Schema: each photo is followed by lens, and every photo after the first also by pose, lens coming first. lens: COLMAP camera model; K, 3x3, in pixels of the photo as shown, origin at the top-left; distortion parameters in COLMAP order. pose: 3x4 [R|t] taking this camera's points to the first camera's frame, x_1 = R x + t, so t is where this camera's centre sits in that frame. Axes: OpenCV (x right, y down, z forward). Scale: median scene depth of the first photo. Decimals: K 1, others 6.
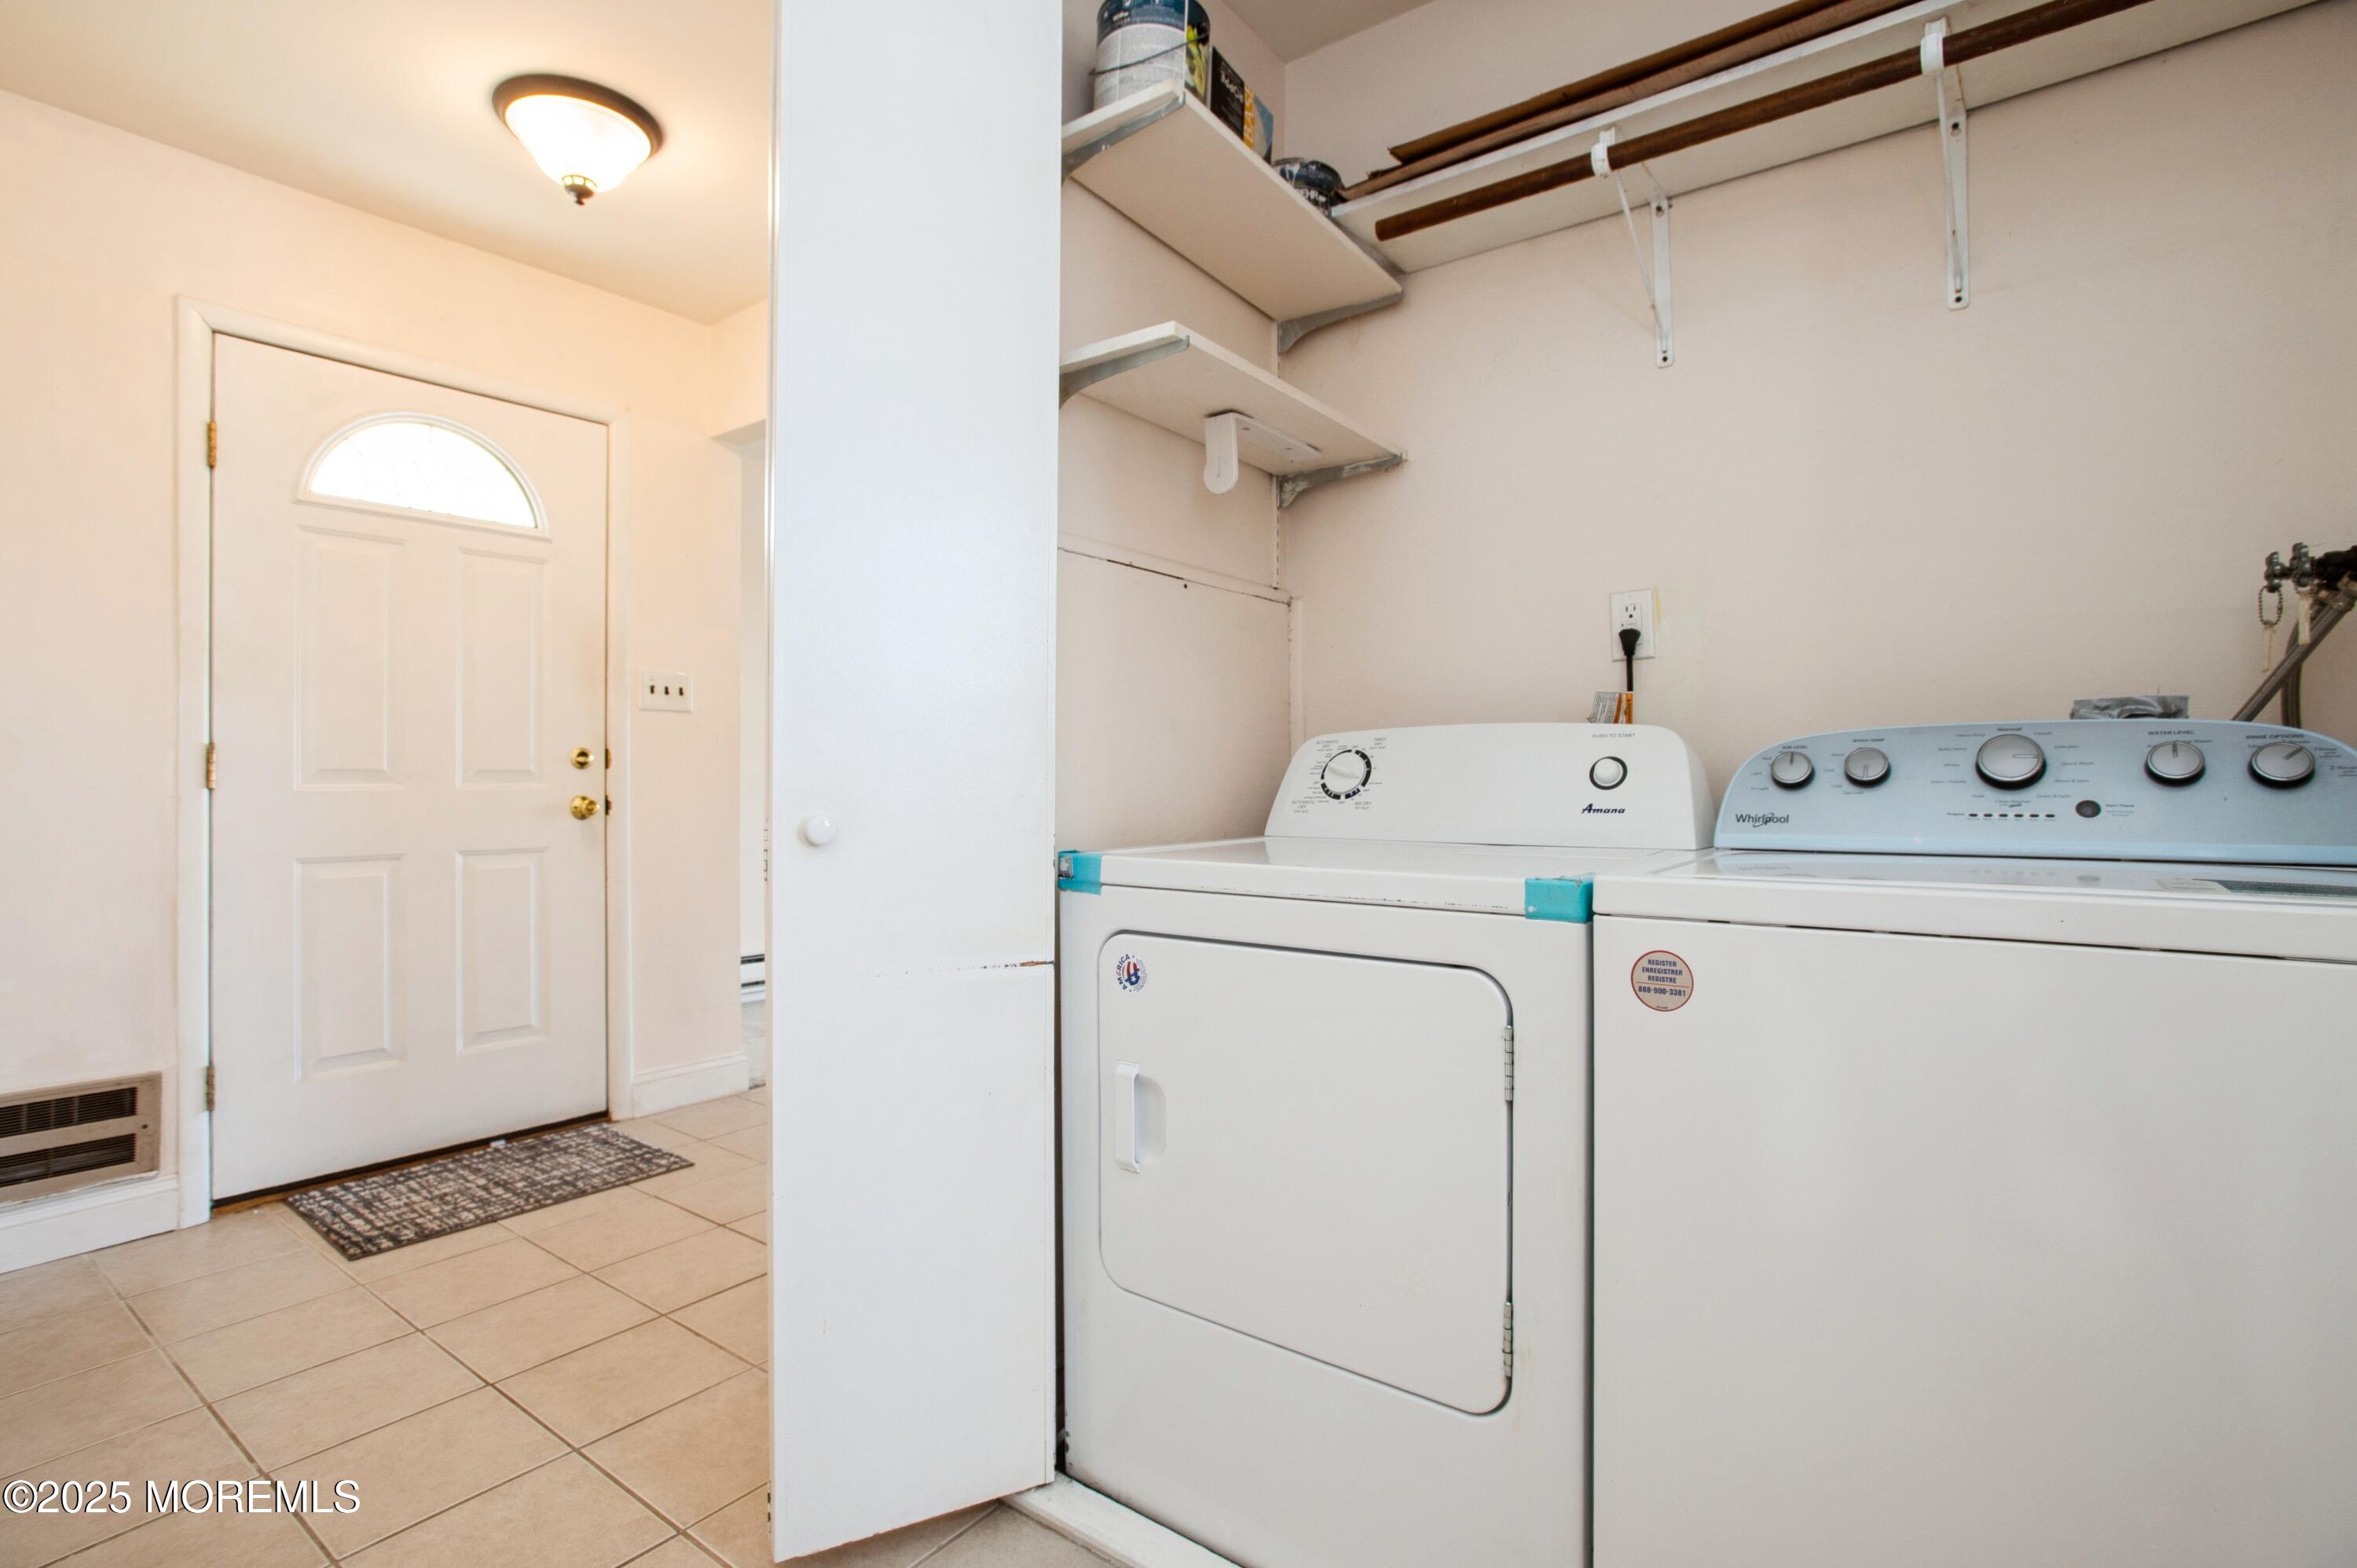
lens RADIAL K [[1155.2, 0, 1173.3], [0, 1155.2, 780.9], [0, 0, 1]] dist [-0.063782, 0.037904]
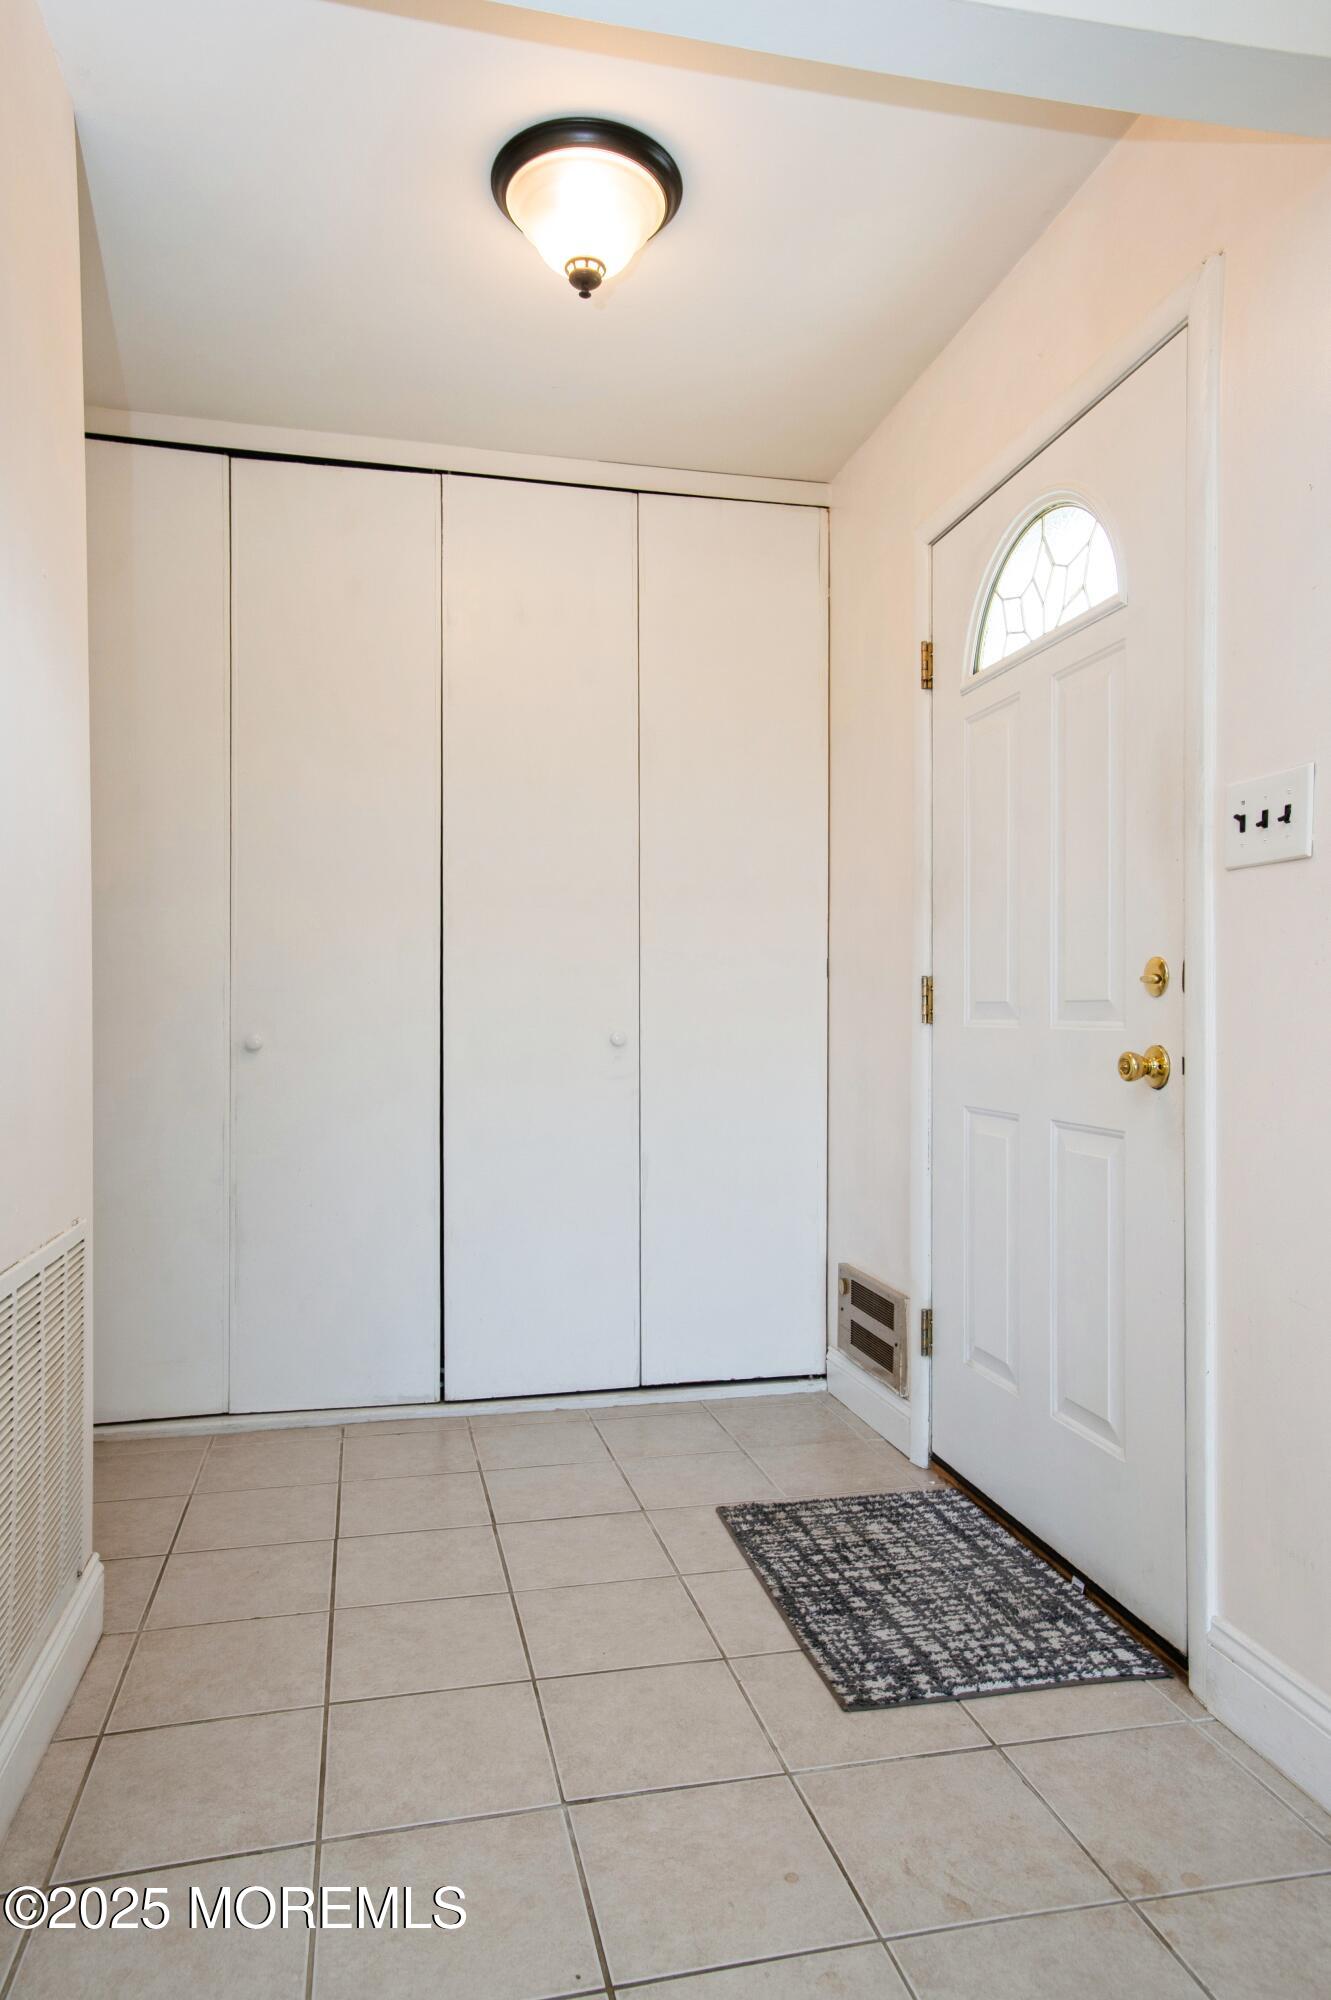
lens RADIAL K [[1263.5, 0, 665.5], [0, 1263.5, 1019.9], [0, 0, 1]] dist [-0.000423, -0.000124]
pose [[-0.638741, 0.002381, -0.769418, 0.105022], [-0.005142, 0.999960, 0.007364, -0.002443], [0.769404, 0.008660, -0.638703, 1.304620]]
